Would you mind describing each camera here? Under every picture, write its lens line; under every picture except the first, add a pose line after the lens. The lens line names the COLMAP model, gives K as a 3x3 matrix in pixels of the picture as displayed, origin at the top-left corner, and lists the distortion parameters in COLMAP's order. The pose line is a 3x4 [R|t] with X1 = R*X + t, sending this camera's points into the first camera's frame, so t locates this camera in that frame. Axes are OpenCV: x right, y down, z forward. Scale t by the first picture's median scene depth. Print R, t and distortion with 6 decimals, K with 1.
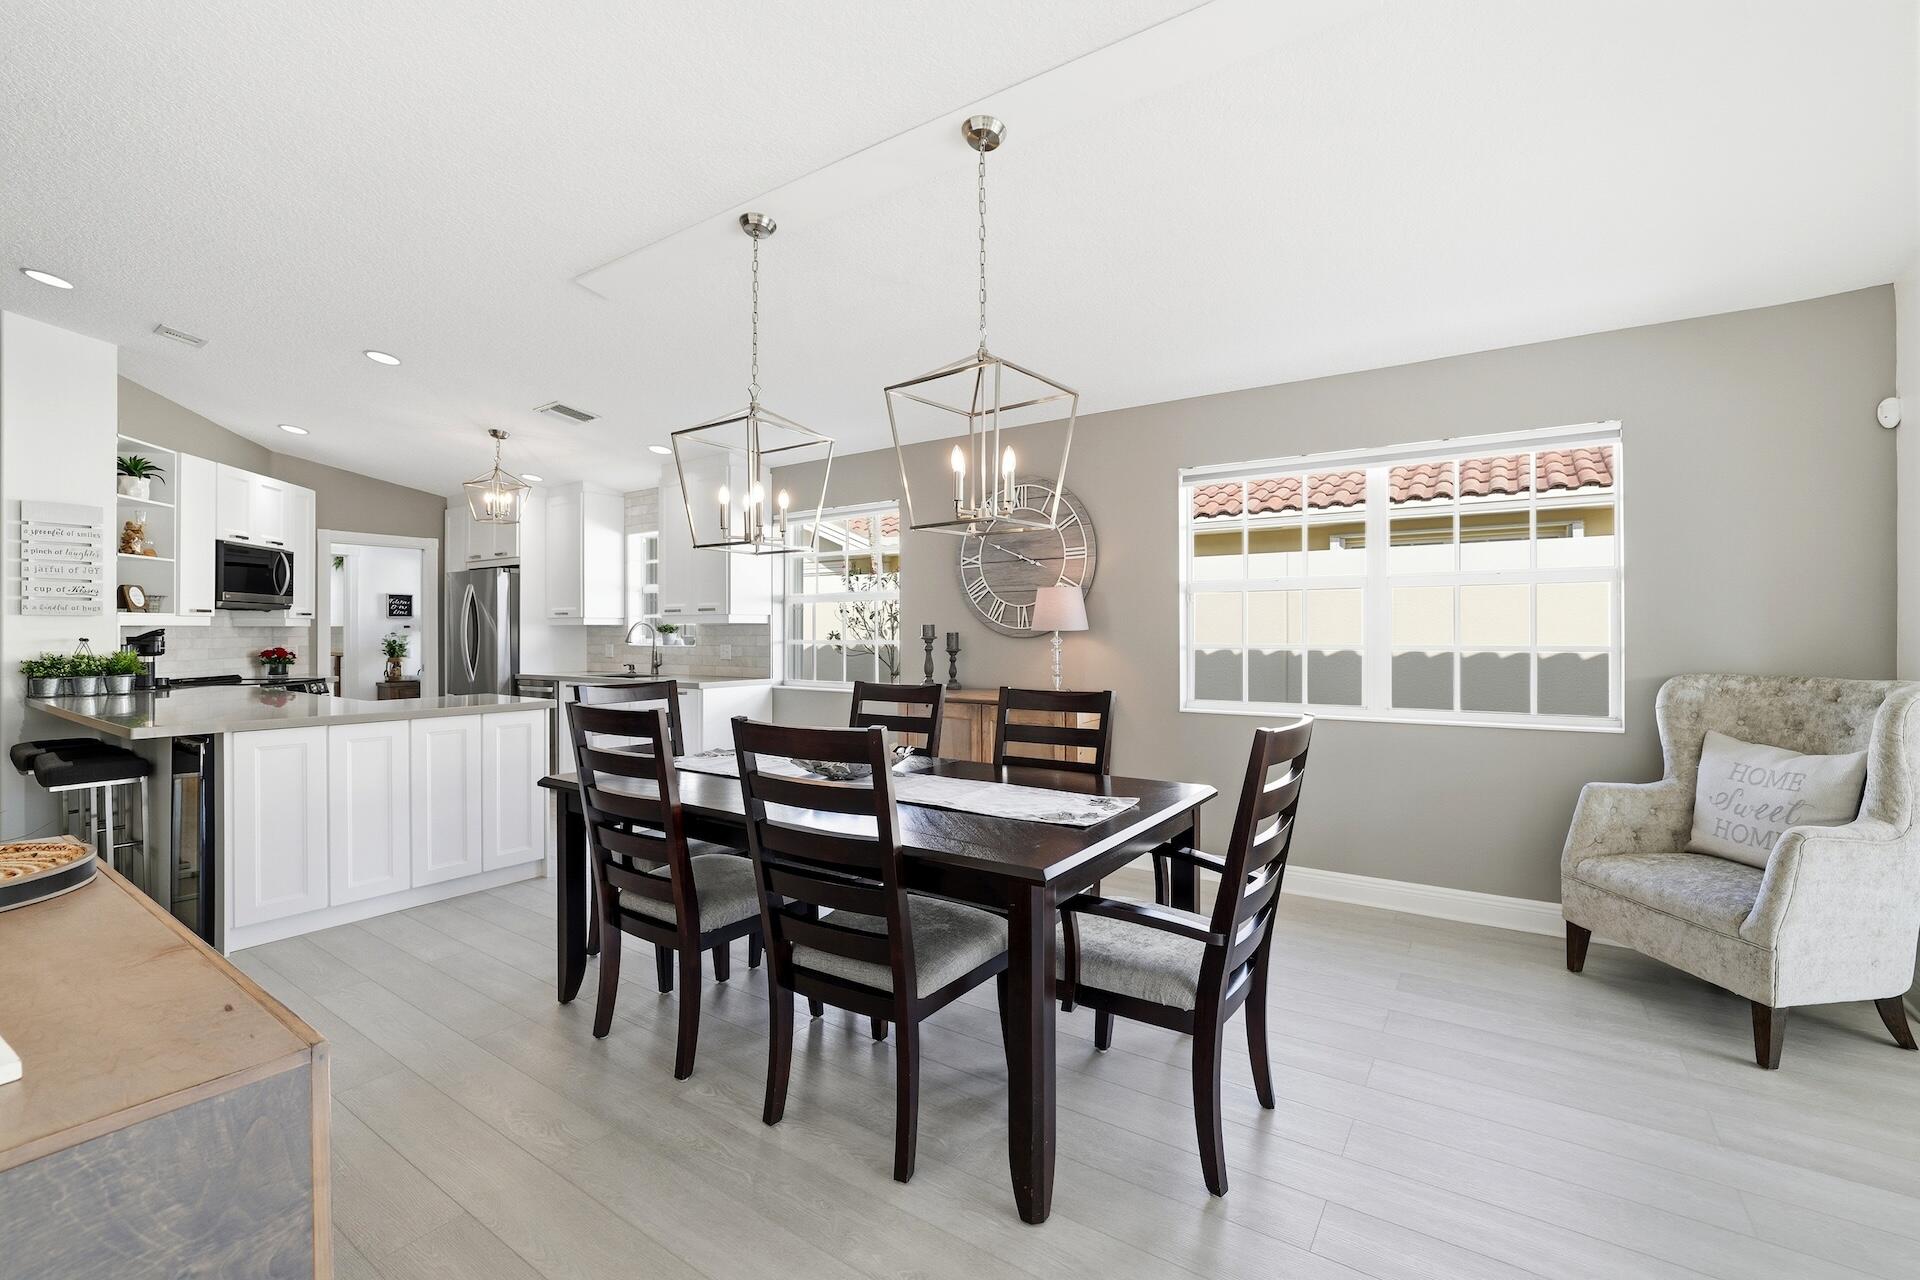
lens RADIAL K [[821.3, 0, 993.4], [0, 821.3, 635.1], [0, 0, 1]] dist [-0.037831, 0.006530]
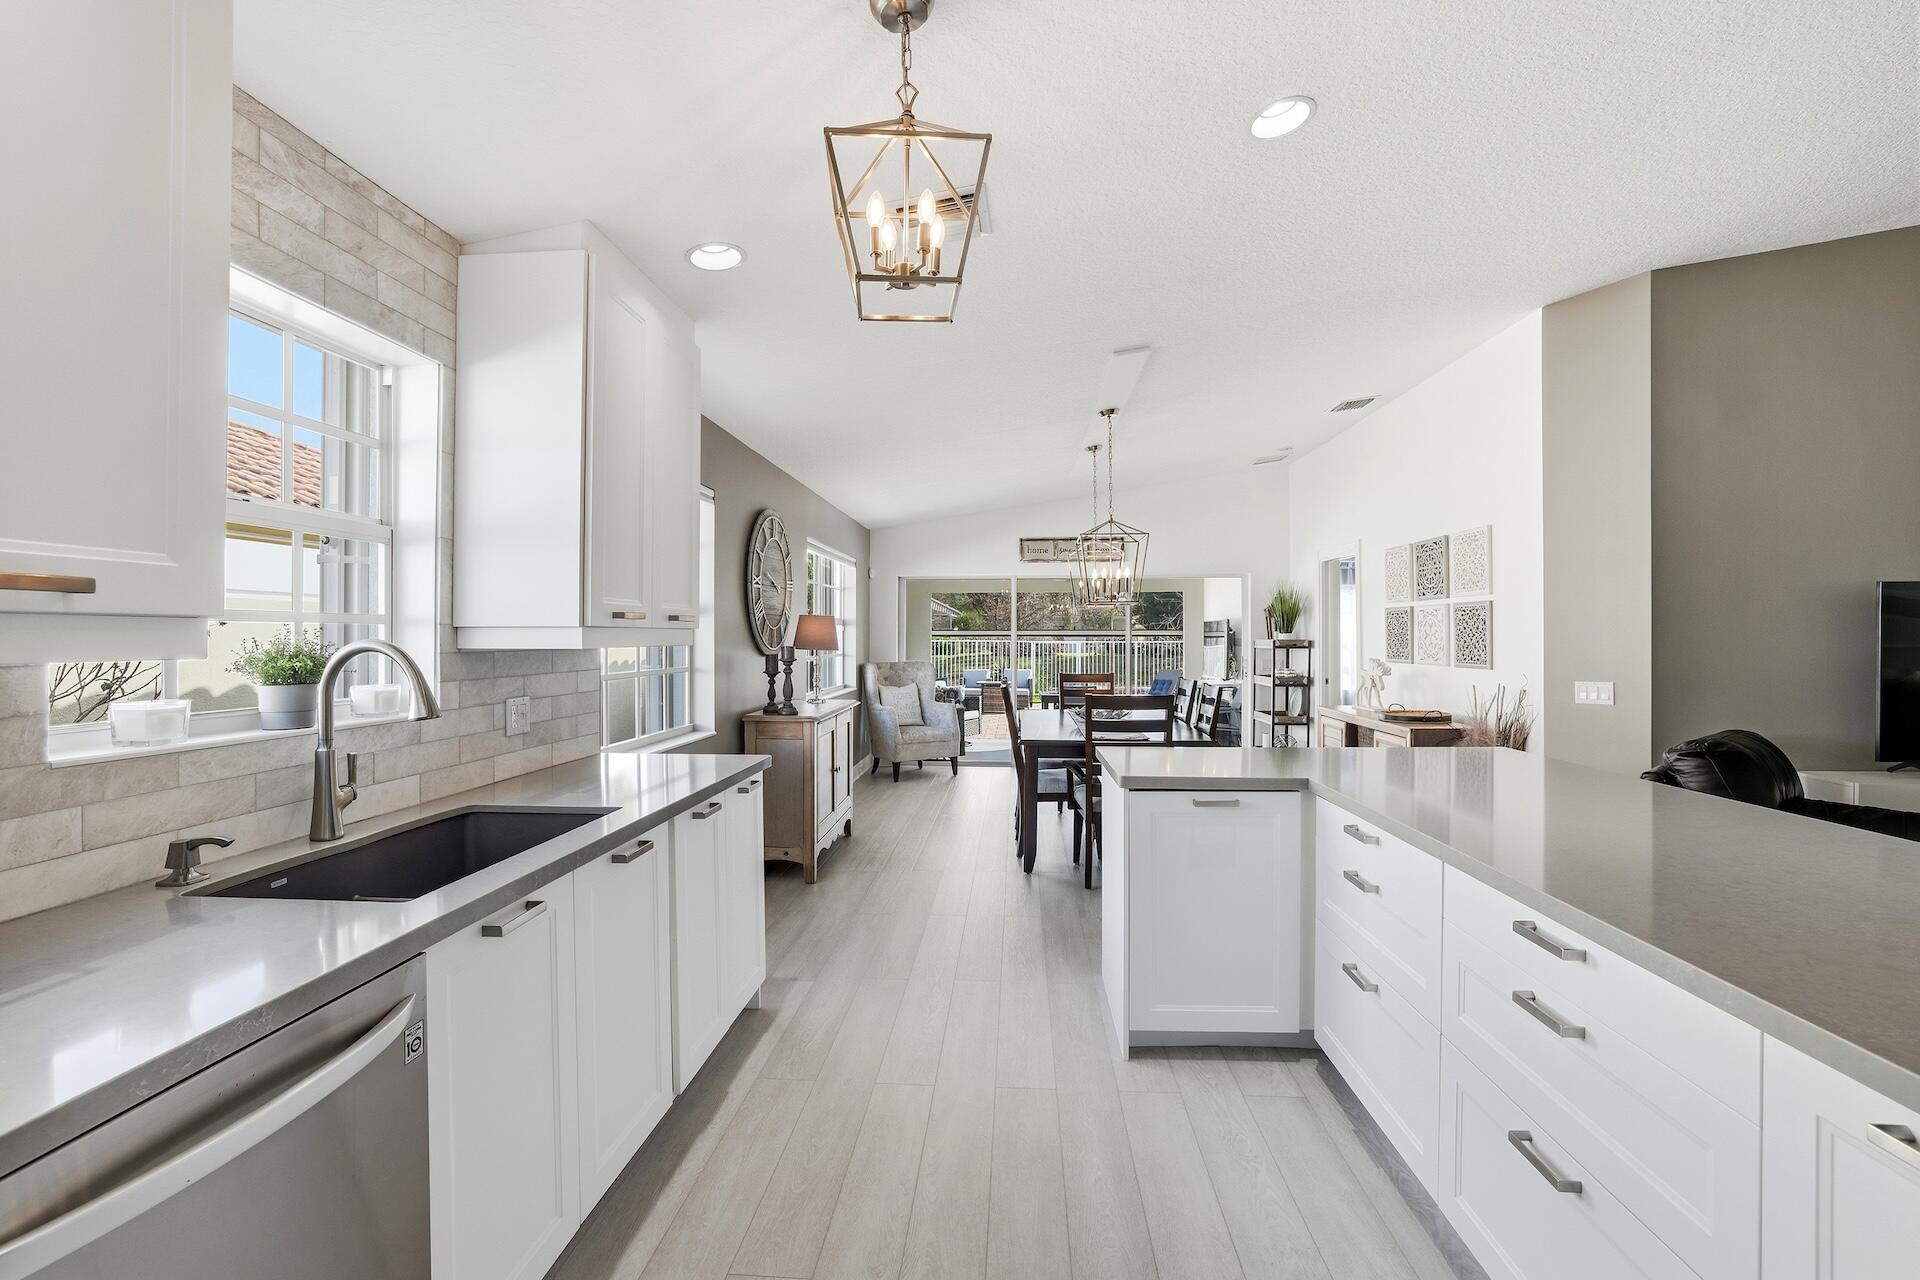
lens RADIAL K [[821.3, 0, 945.7], [0, 821.3, 637.8], [0, 0, 1]] dist [-0.037831, 0.006530]
pose [[-0.481575, -0.001376, 0.876404, -0.824763], [0.005059, 0.999978, 0.004351, -0.019635], [-0.876390, 0.006529, -0.481557, 1.068161]]
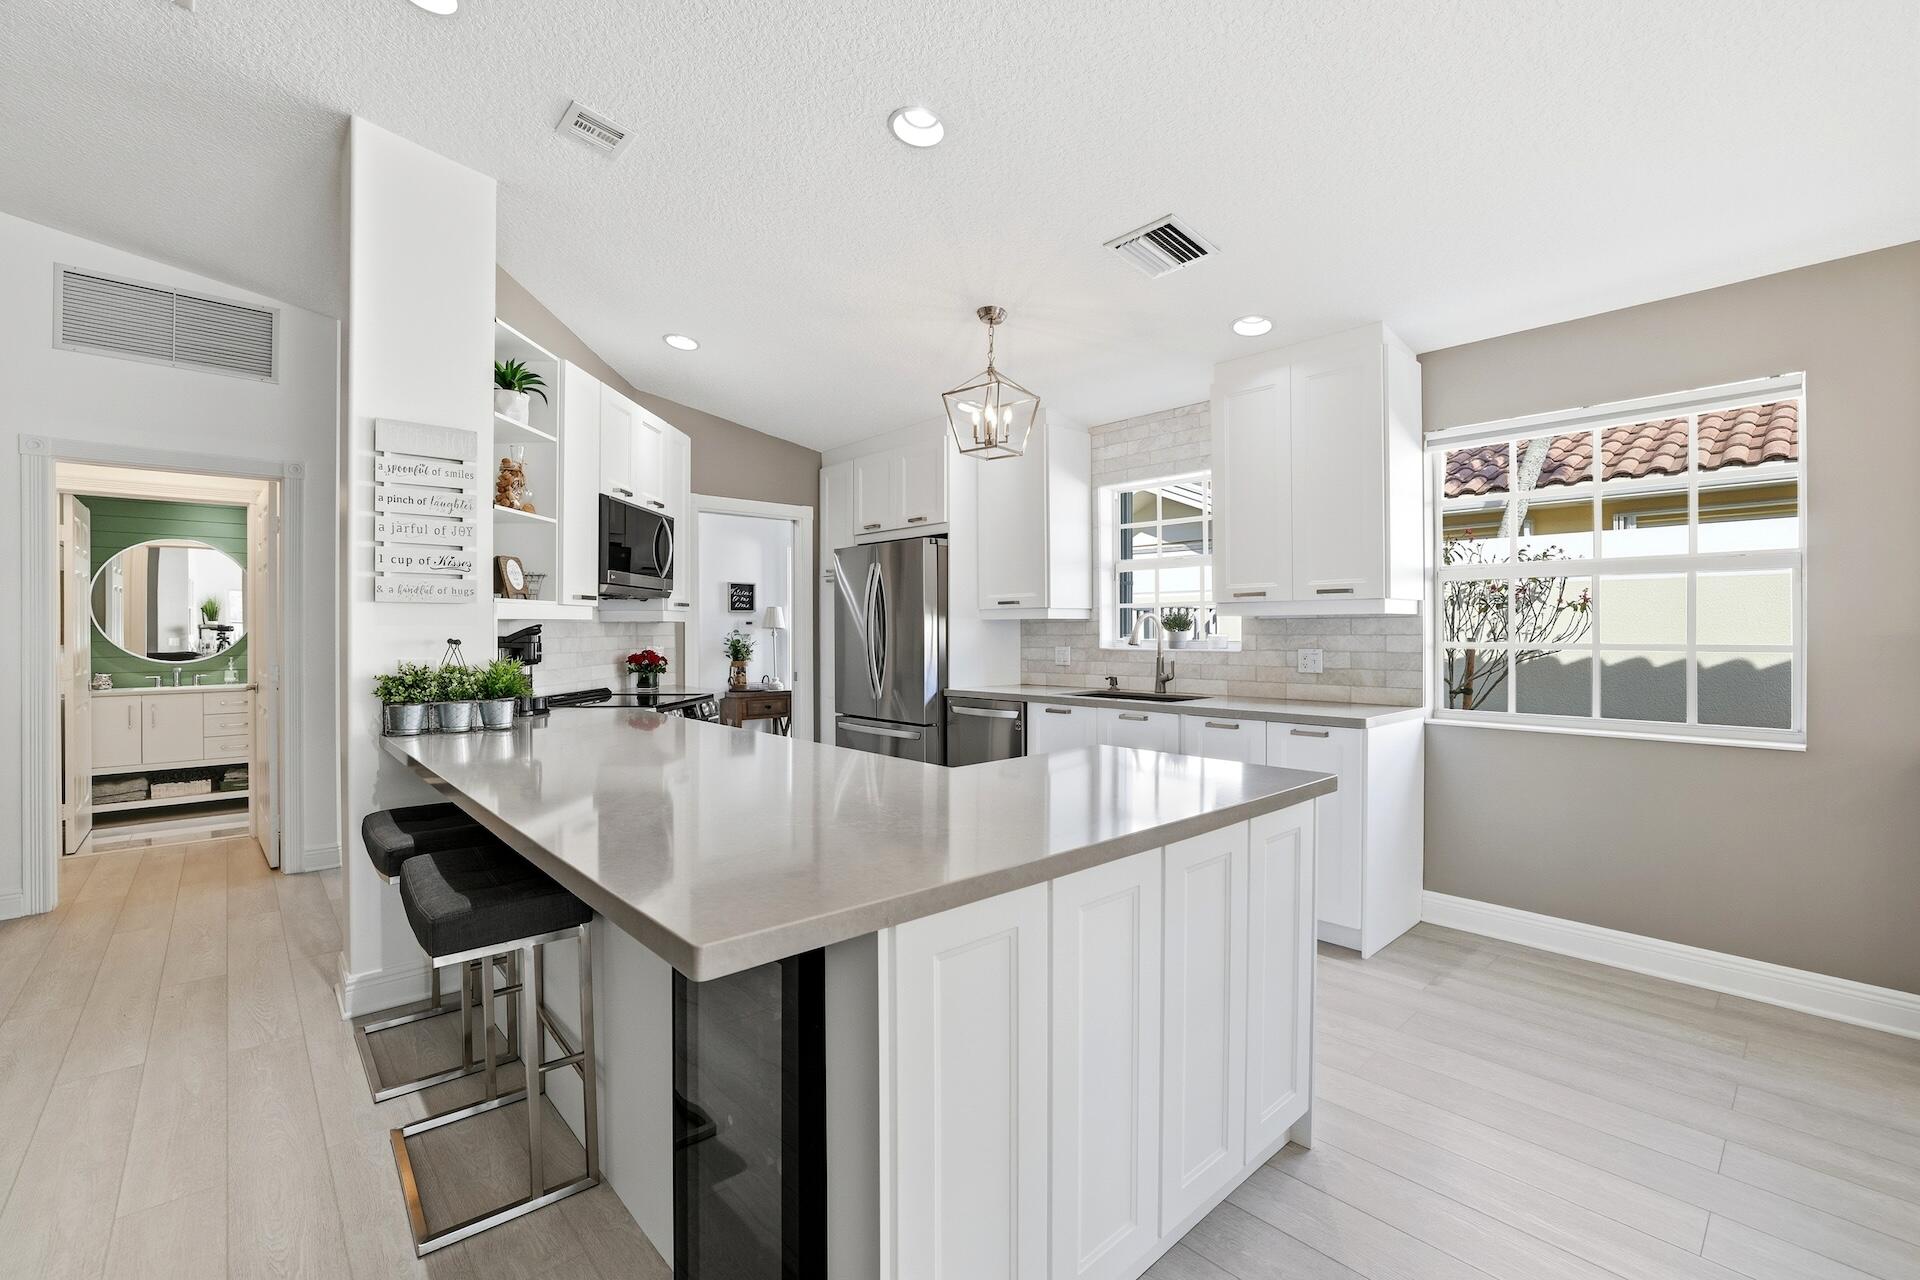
lens RADIAL K [[821.3, 0, 952.8], [0, 821.3, 632.0], [0, 0, 1]] dist [-0.037831, 0.006530]
pose [[0.969066, -0.000741, -0.246799, -0.461029], [0.000554, 1.000000, -0.000830, -0.000683], [0.246800, 0.000667, 0.969066, 0.359053]]
